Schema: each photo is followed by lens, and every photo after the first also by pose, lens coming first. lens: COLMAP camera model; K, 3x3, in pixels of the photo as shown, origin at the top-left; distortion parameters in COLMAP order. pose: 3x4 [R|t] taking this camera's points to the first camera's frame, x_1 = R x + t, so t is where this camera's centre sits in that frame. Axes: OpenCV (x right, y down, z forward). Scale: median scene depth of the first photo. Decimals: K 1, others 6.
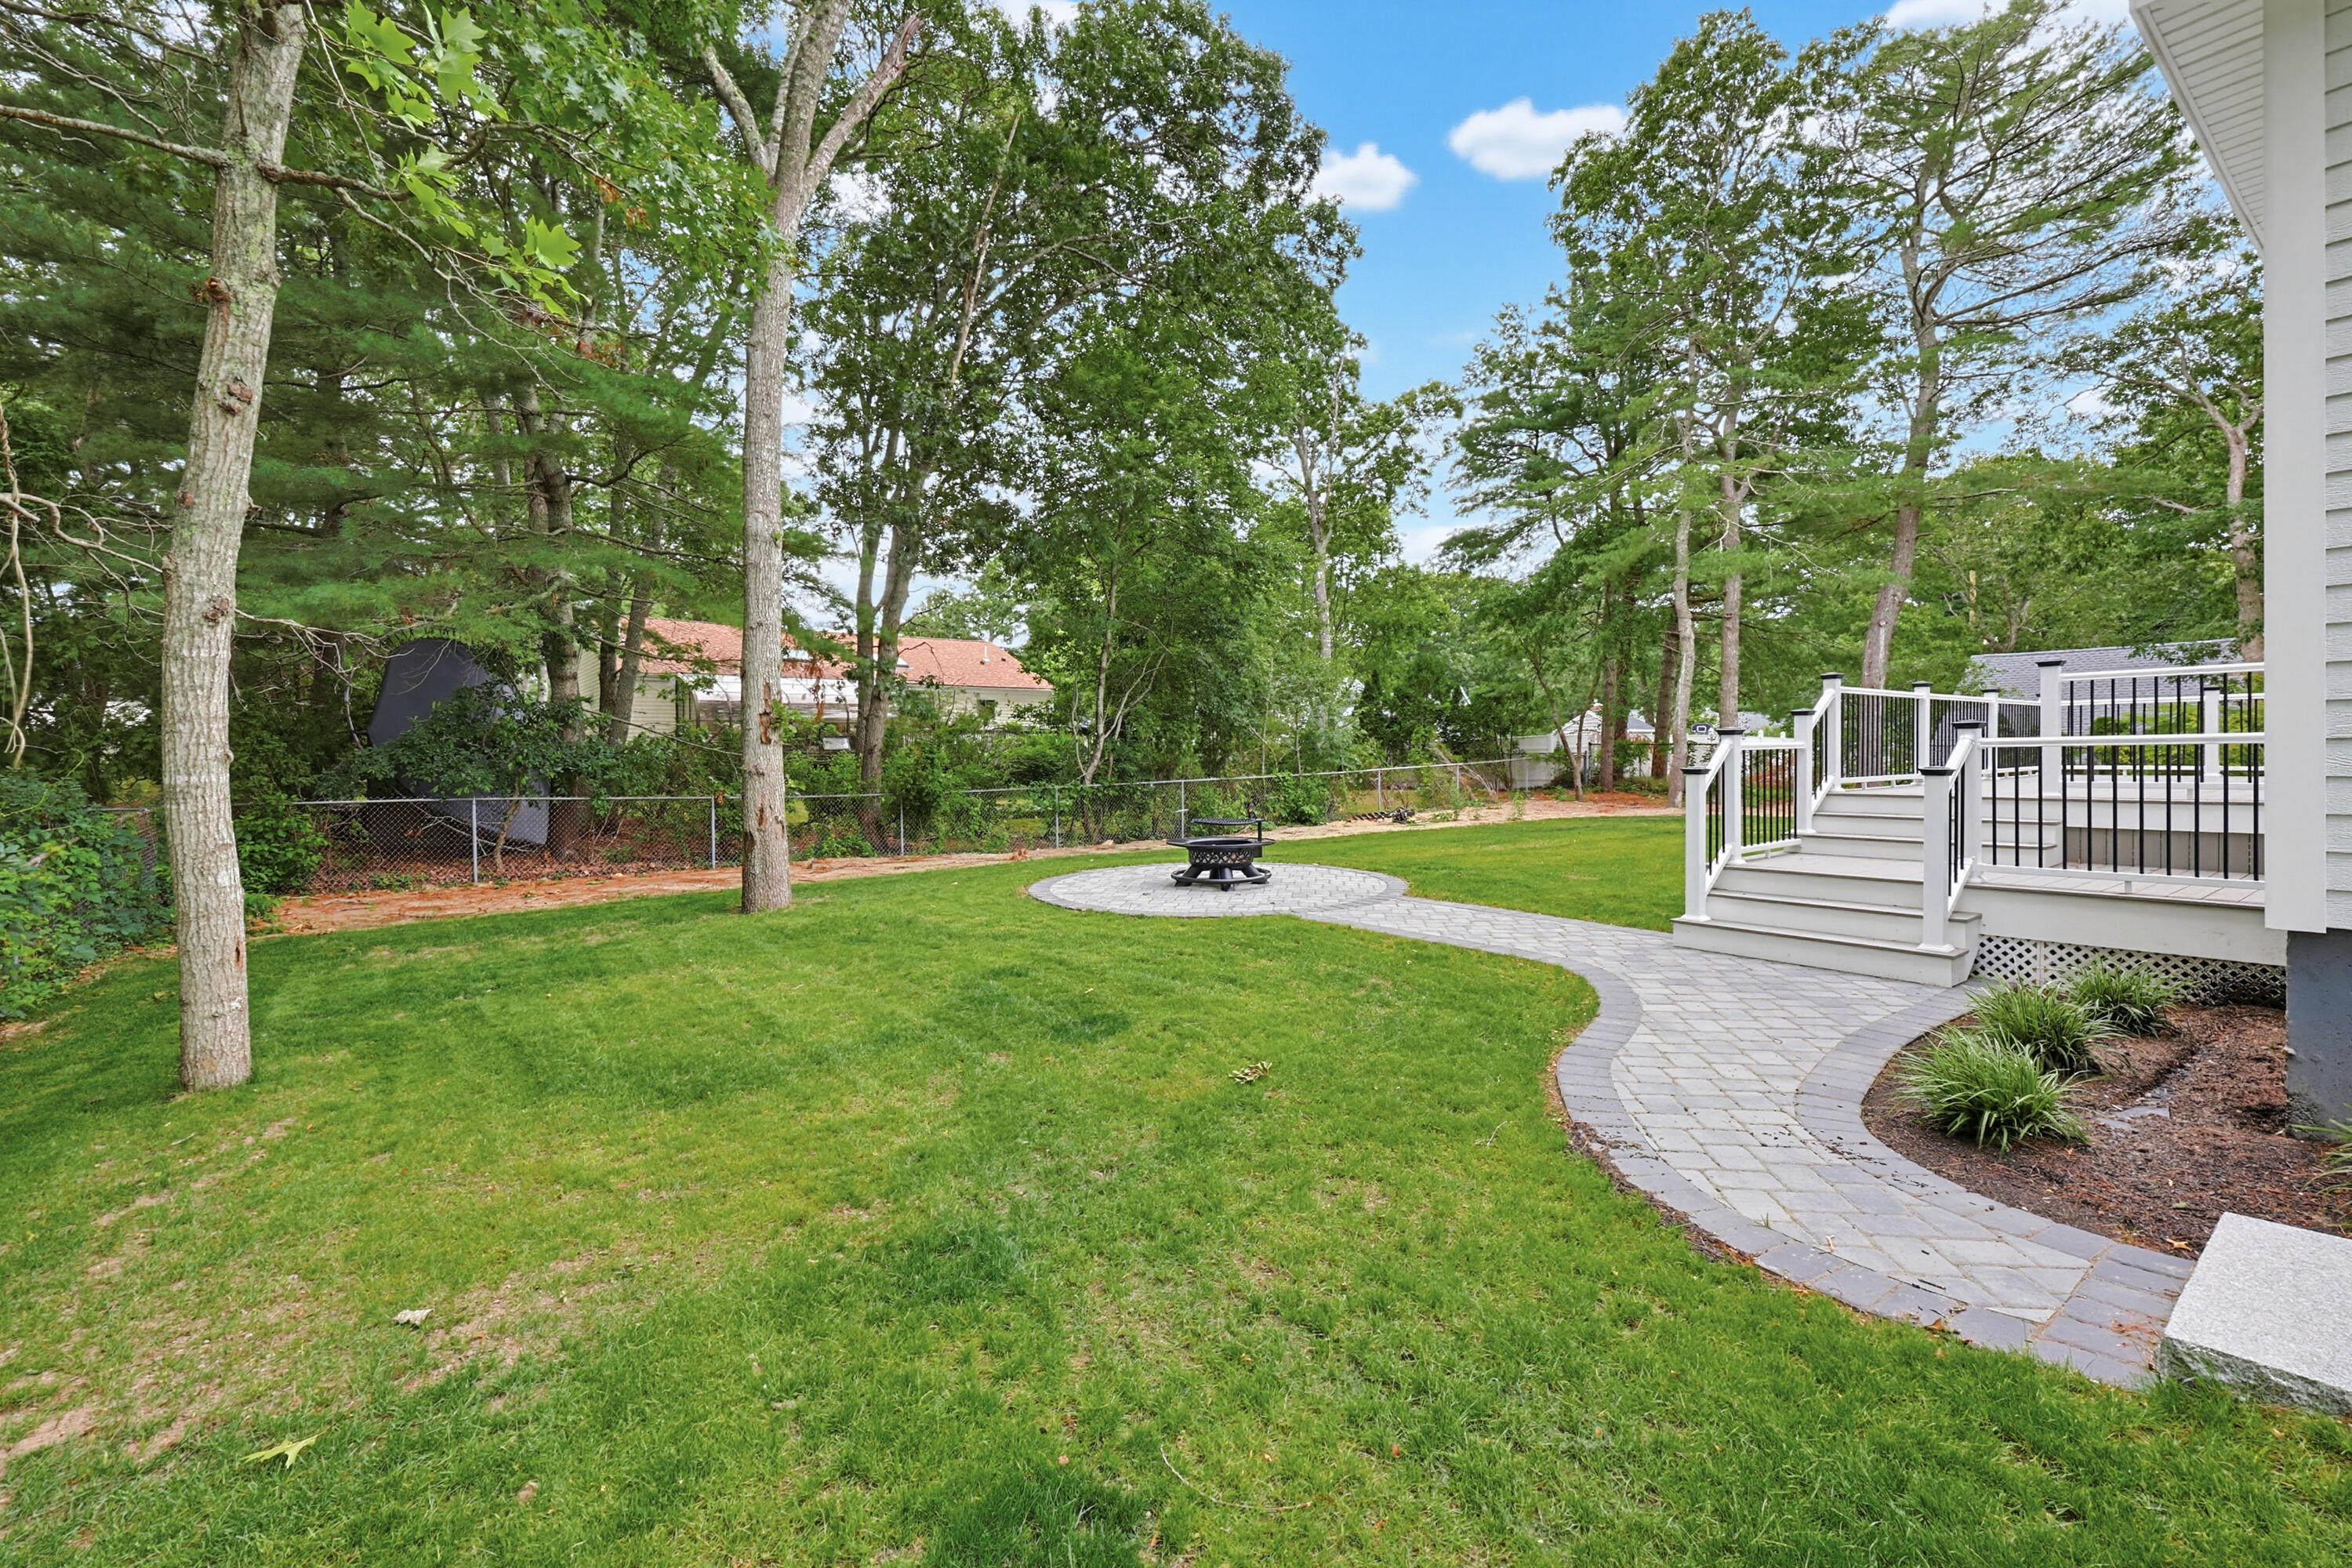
lens RADIAL K [[997.0, 0, 1185.1], [0, 997.0, 763.8], [0, 0, 1]] dist [0.003507, 0.000071]
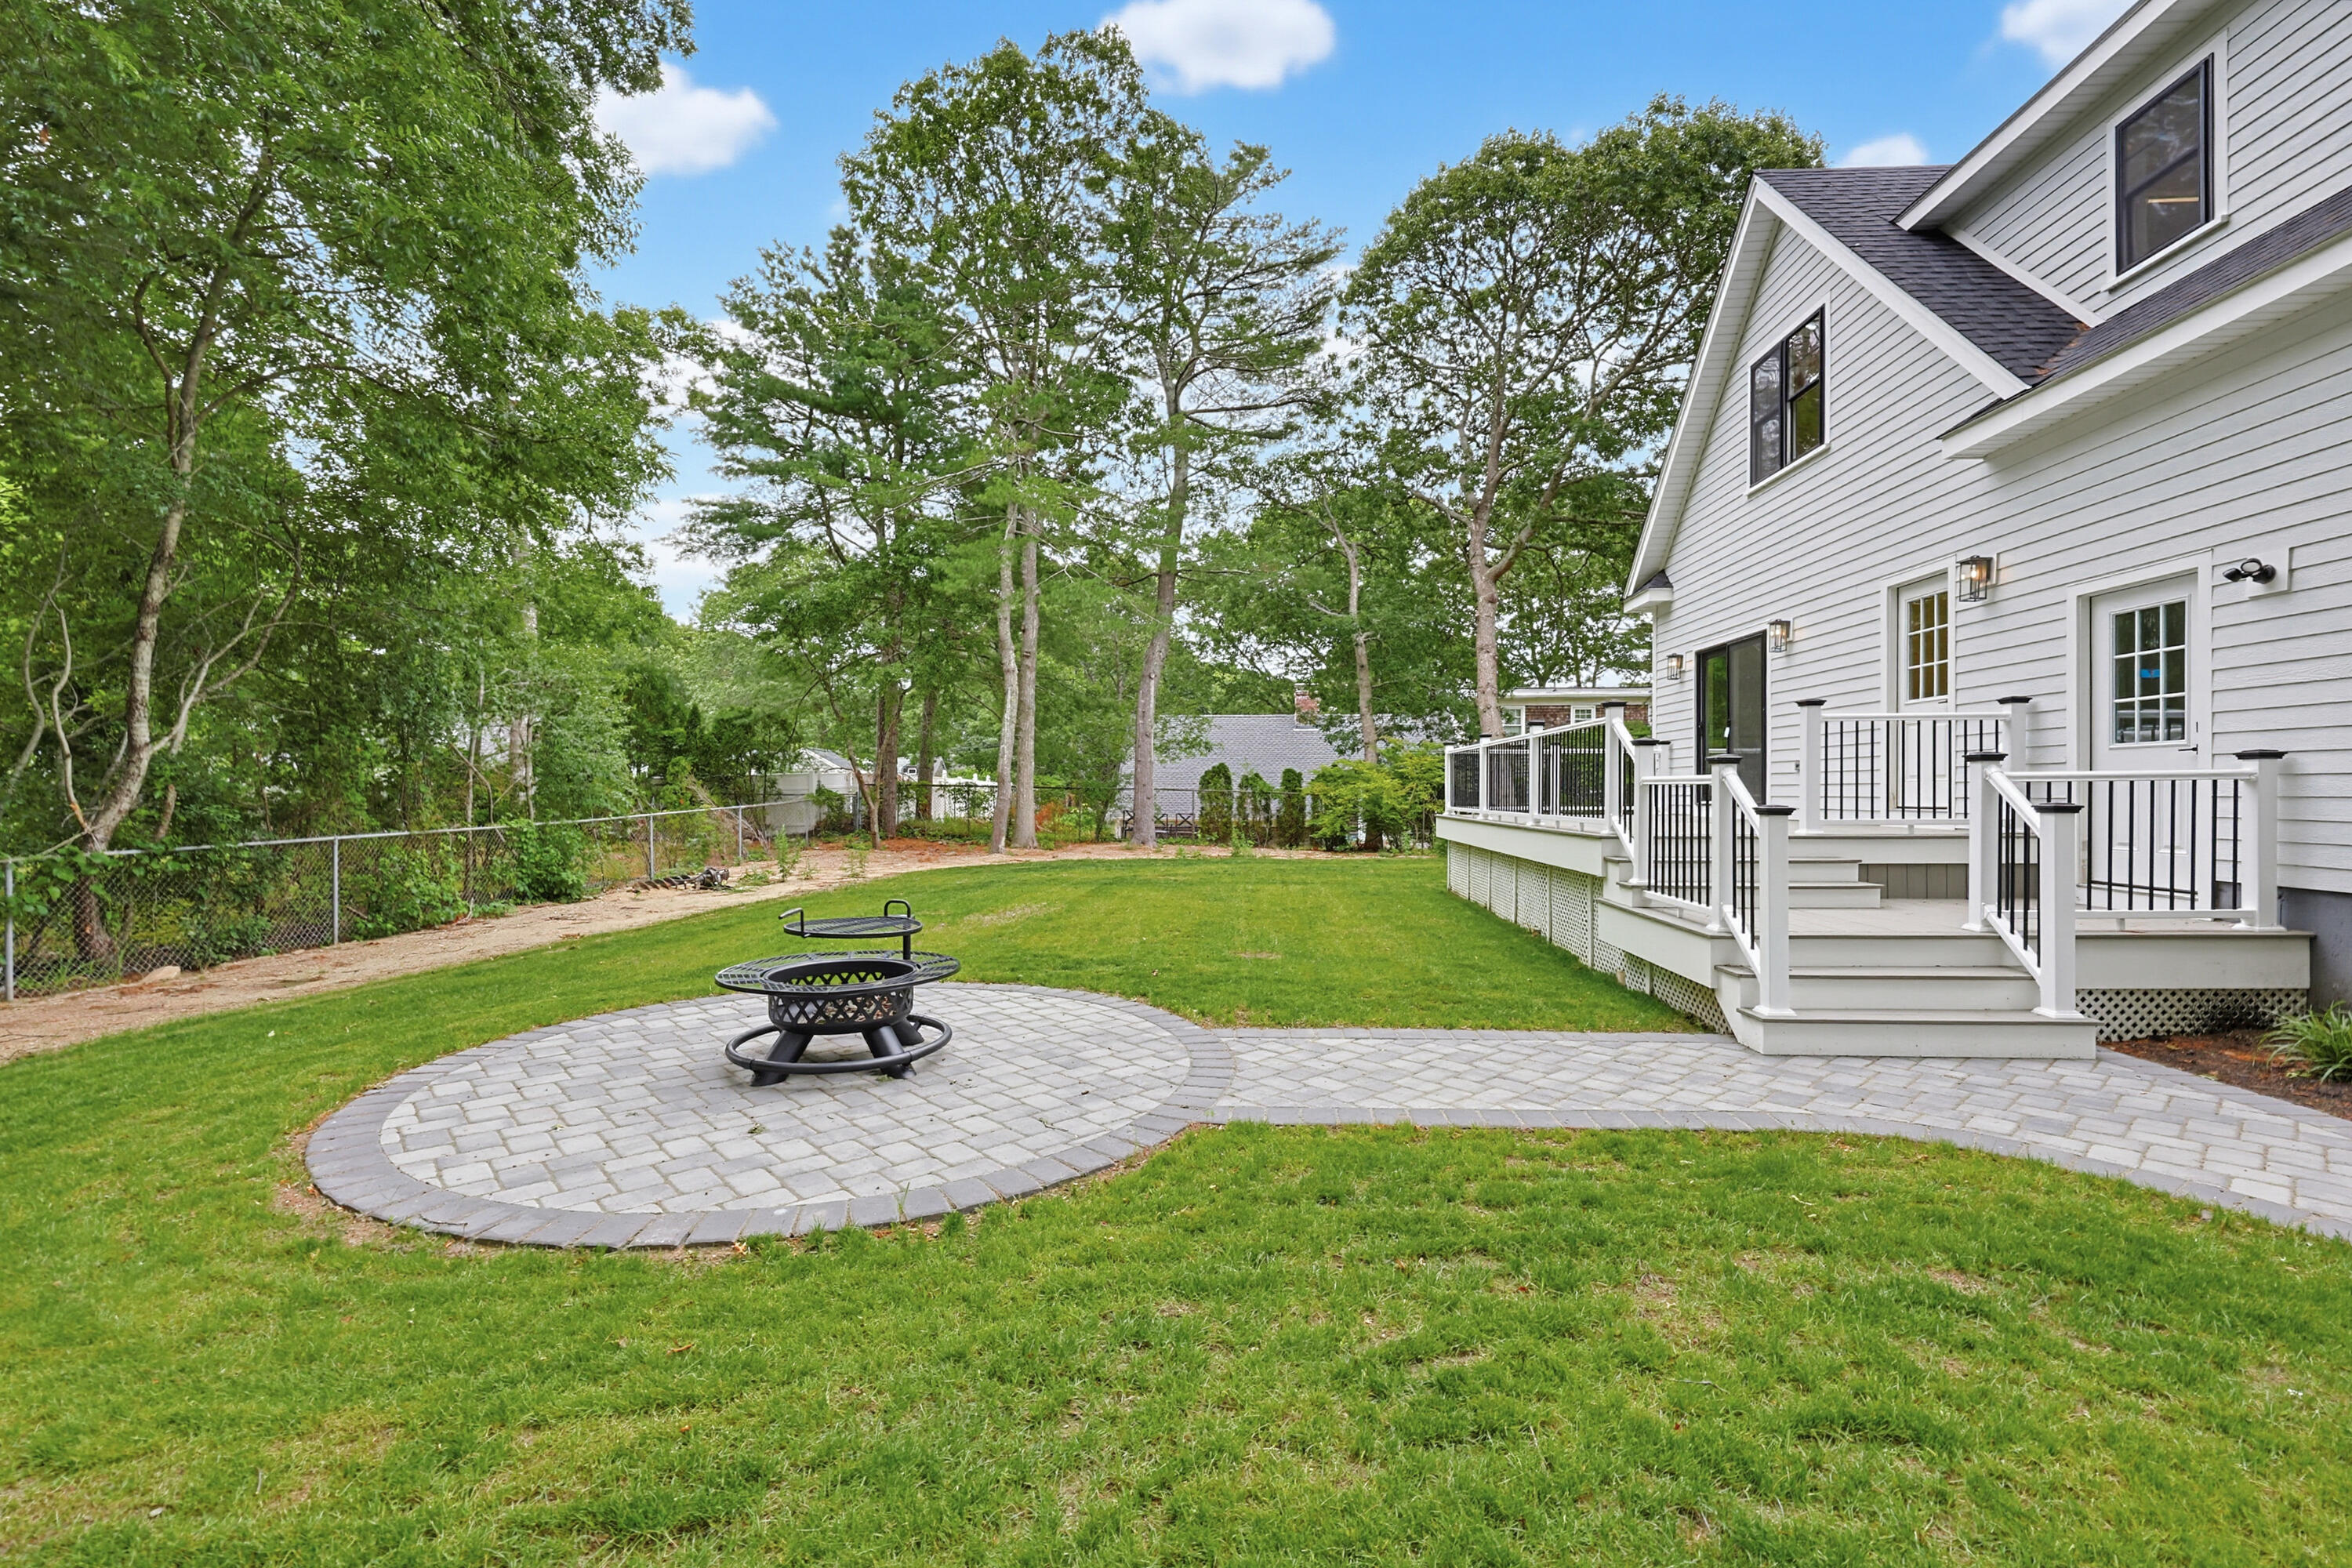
lens RADIAL K [[997.0, 0, 1176.2], [0, 997.0, 800.0], [0, 0, 1]] dist [0.003507, 0.000071]
pose [[0.654240, 0.001636, 0.756285, -0.091403], [0.004147, 0.999975, -0.005751, 0.000862], [-0.756276, 0.006899, 0.654217, 0.239501]]
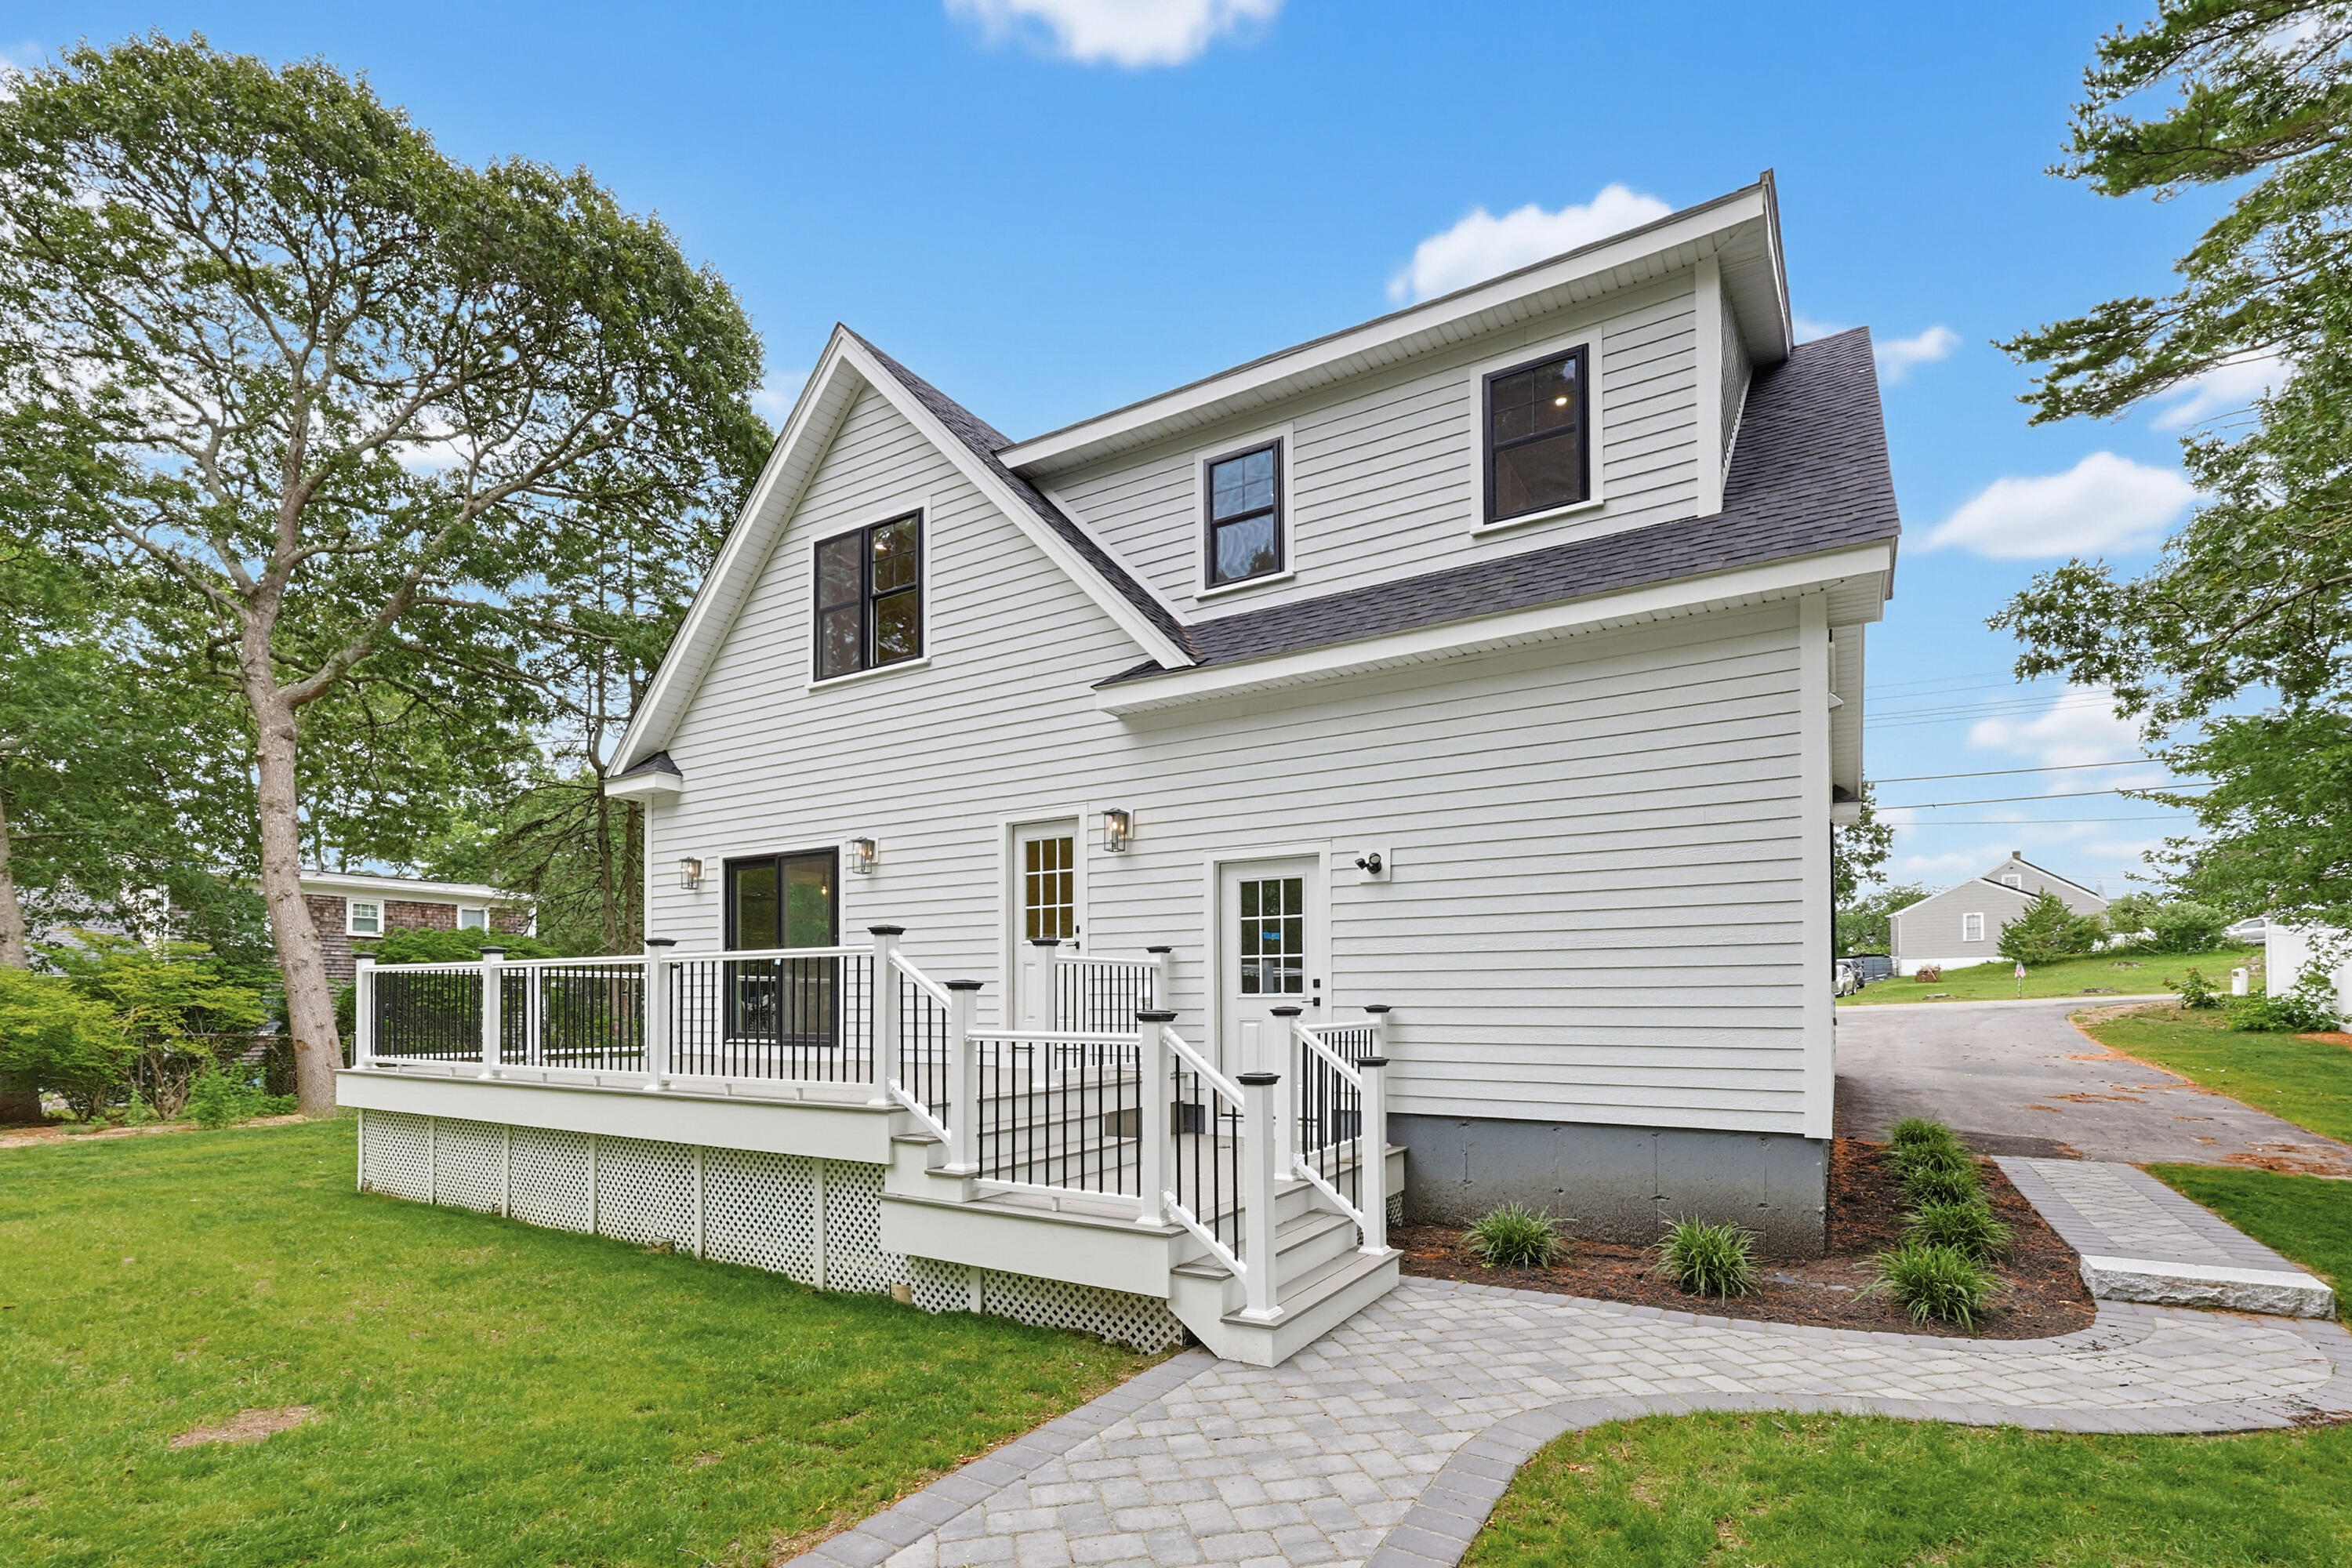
lens RADIAL K [[1091.2, 0, 1125.8], [0, 1091.2, 995.5], [0, 0, 1]] dist [0.002800, 0.001773]
pose [[-0.356534, 0.014820, 0.934165, -0.026133], [0.015451, 0.999831, -0.009965, -0.011275], [-0.934154, 0.010881, -0.356703, 0.376002]]
